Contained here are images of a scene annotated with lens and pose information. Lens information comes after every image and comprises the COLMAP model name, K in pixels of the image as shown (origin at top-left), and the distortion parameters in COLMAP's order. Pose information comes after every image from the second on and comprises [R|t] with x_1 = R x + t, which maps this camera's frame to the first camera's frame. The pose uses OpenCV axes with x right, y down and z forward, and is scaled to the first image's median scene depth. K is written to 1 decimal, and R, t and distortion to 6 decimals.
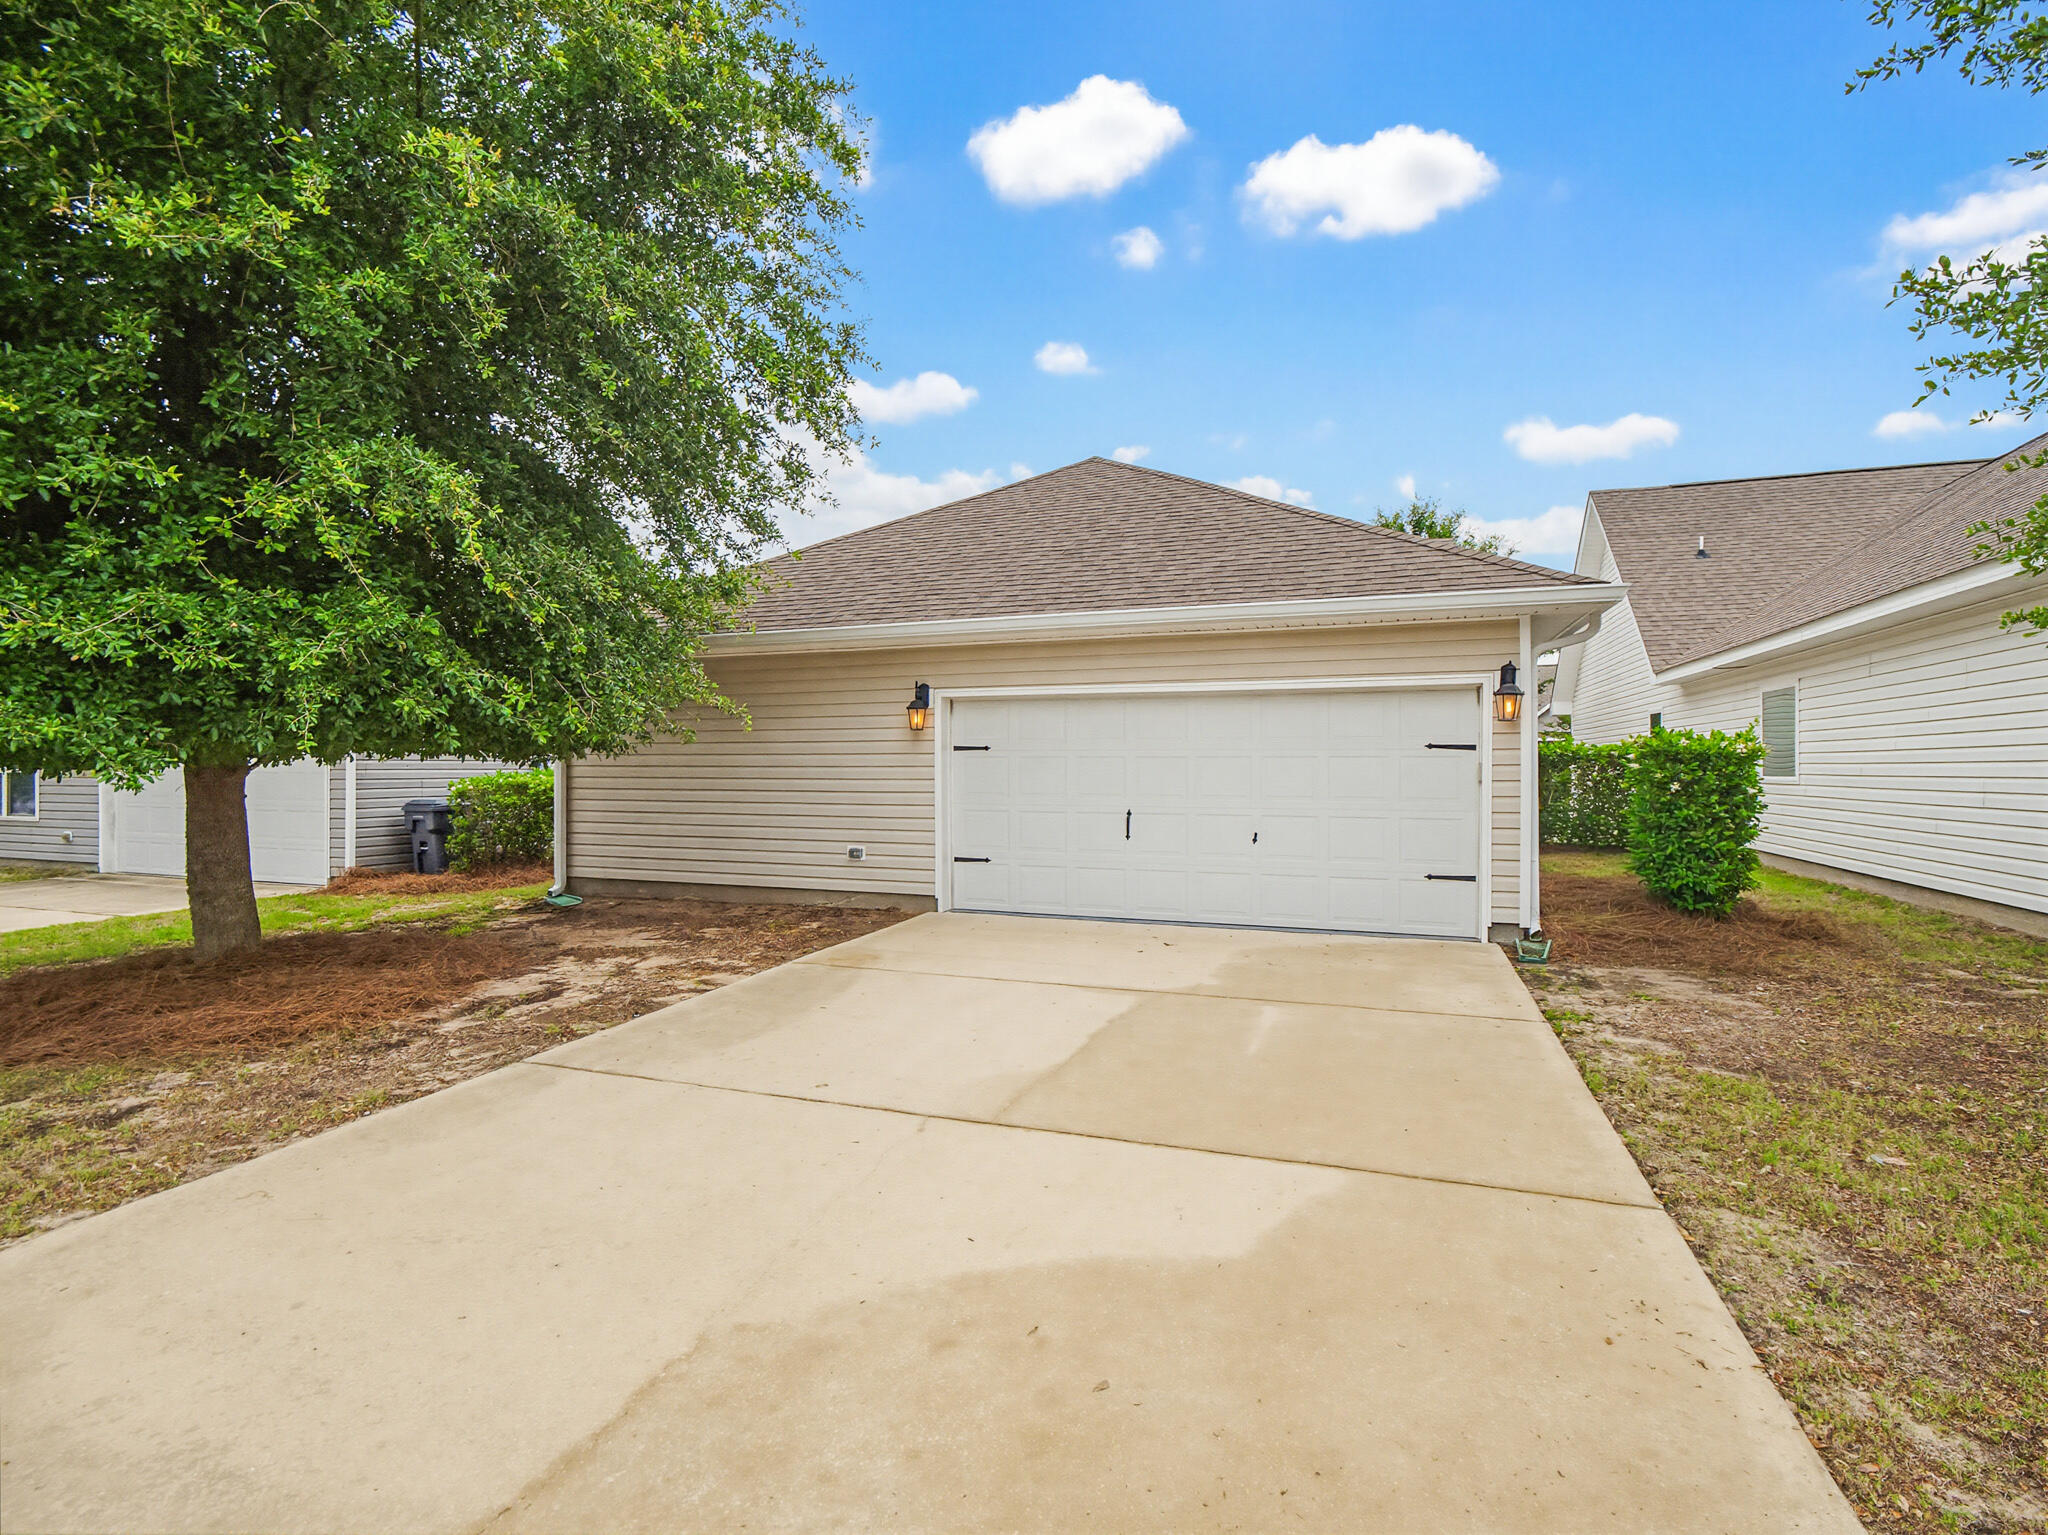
lens RADIAL K [[971.9, 0, 1020.7], [0, 971.9, 744.1], [0, 0, 1]] dist [0.000003, 0.000289]
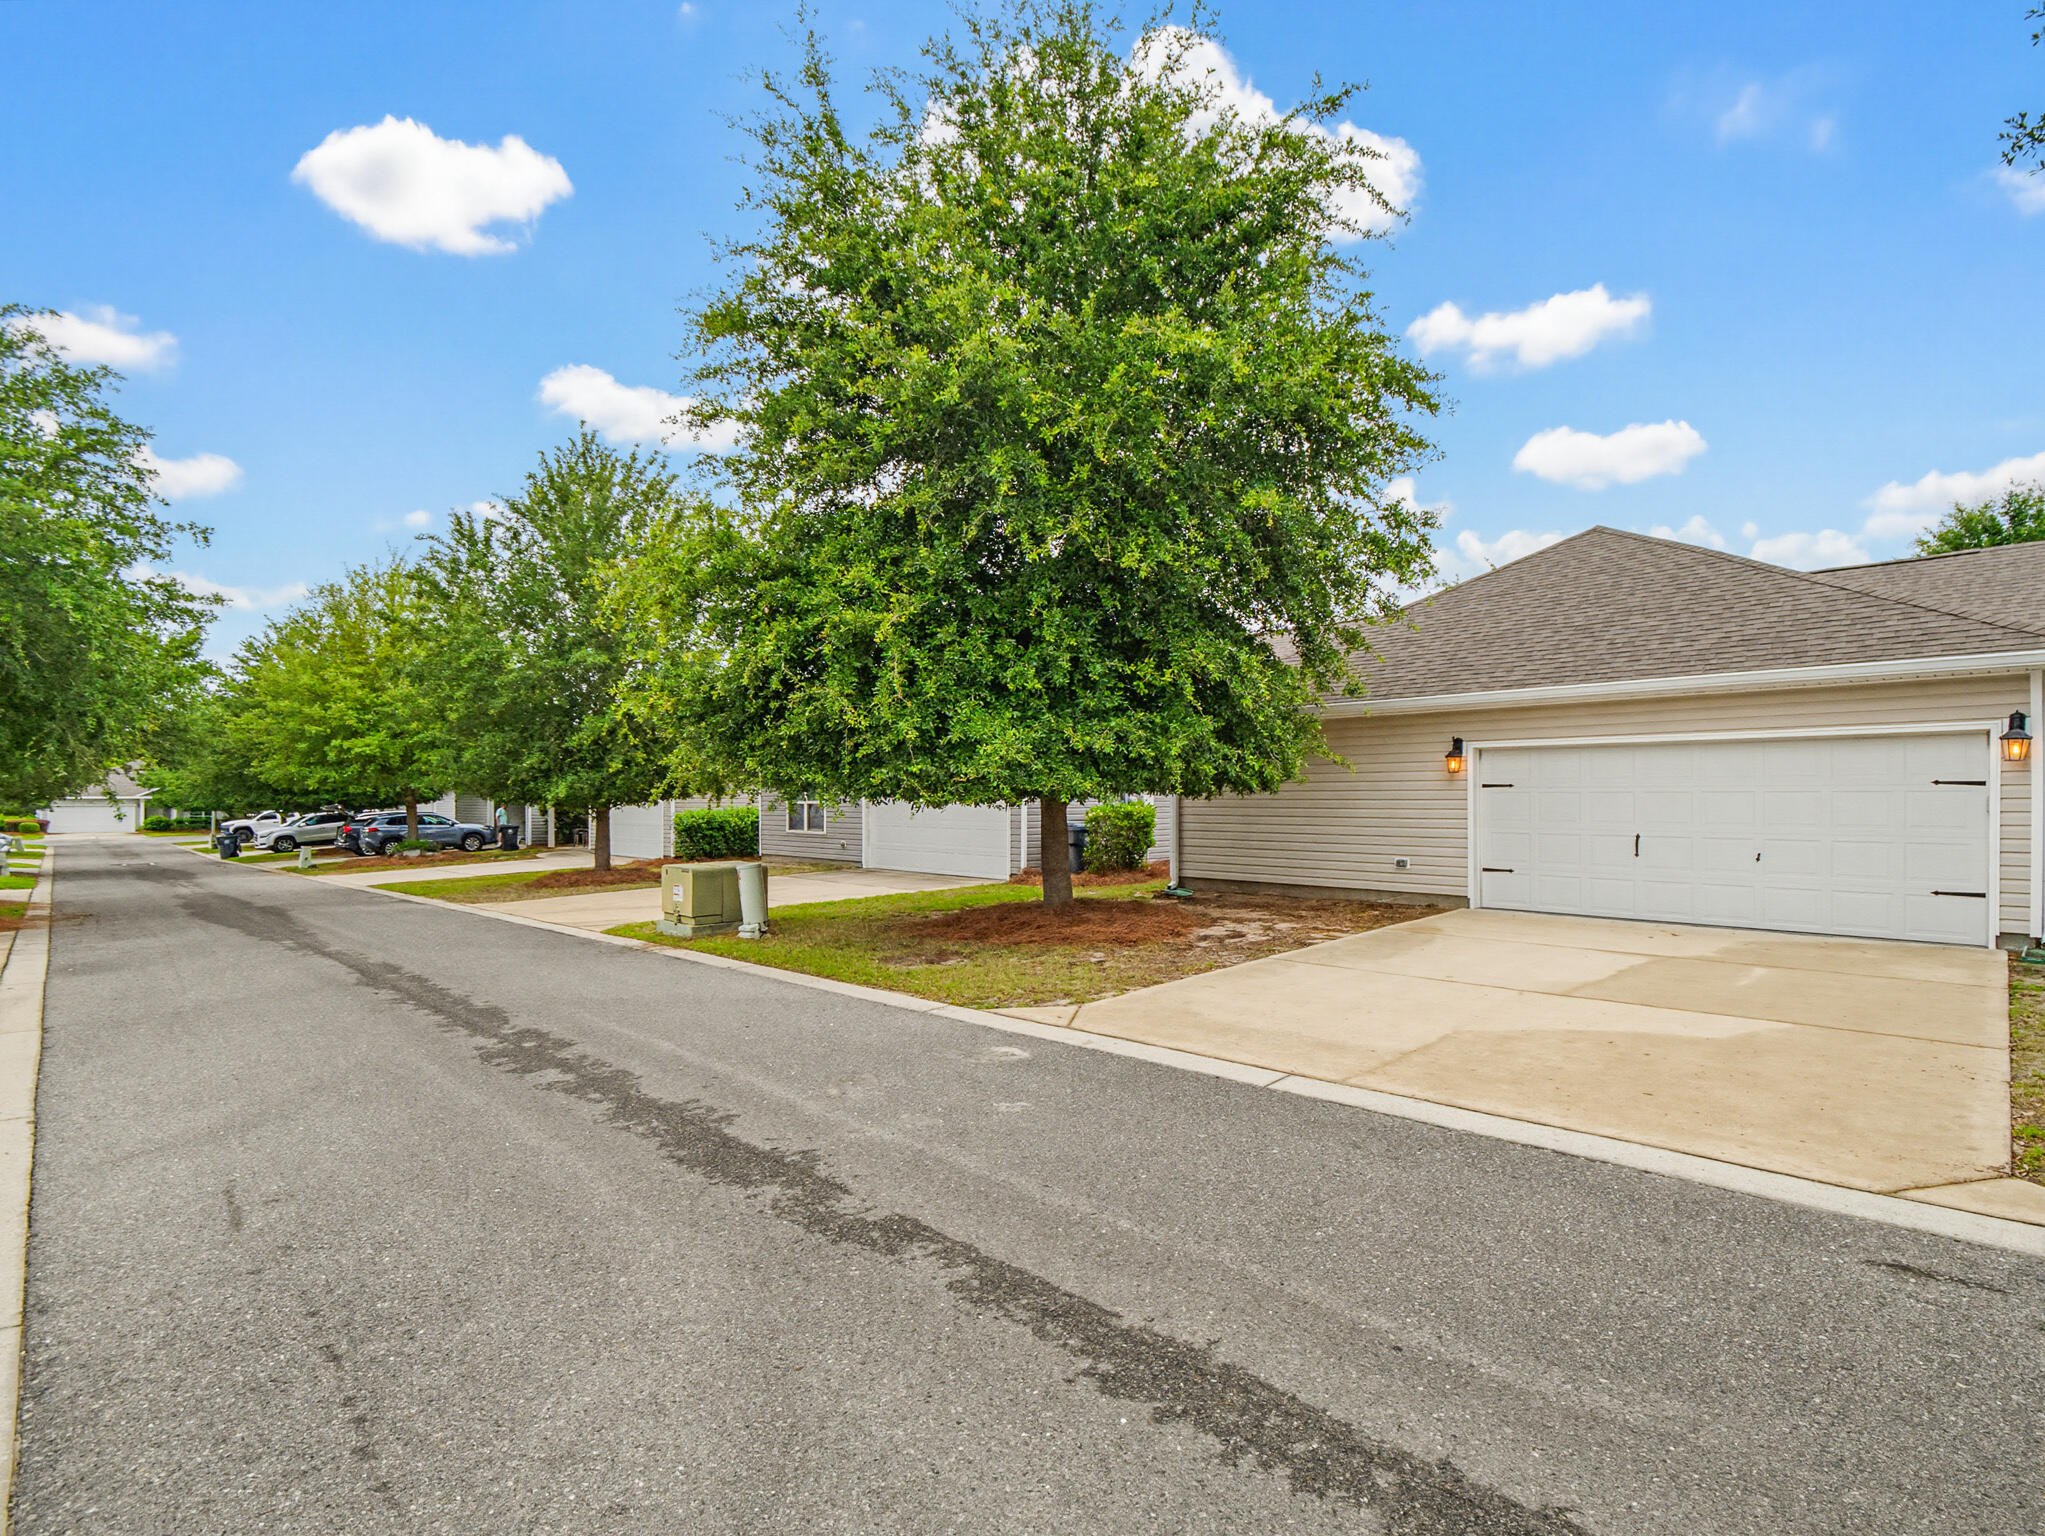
lens RADIAL K [[997.7, 0, 1026.4], [0, 997.7, 790.0], [0, 0, 1]] dist [0.025077, -0.016238]
pose [[0.913053, -0.004574, -0.407815, -0.080291], [0.010625, 0.999864, 0.012573, -0.014109], [0.407702, -0.015813, 0.912978, -0.505548]]
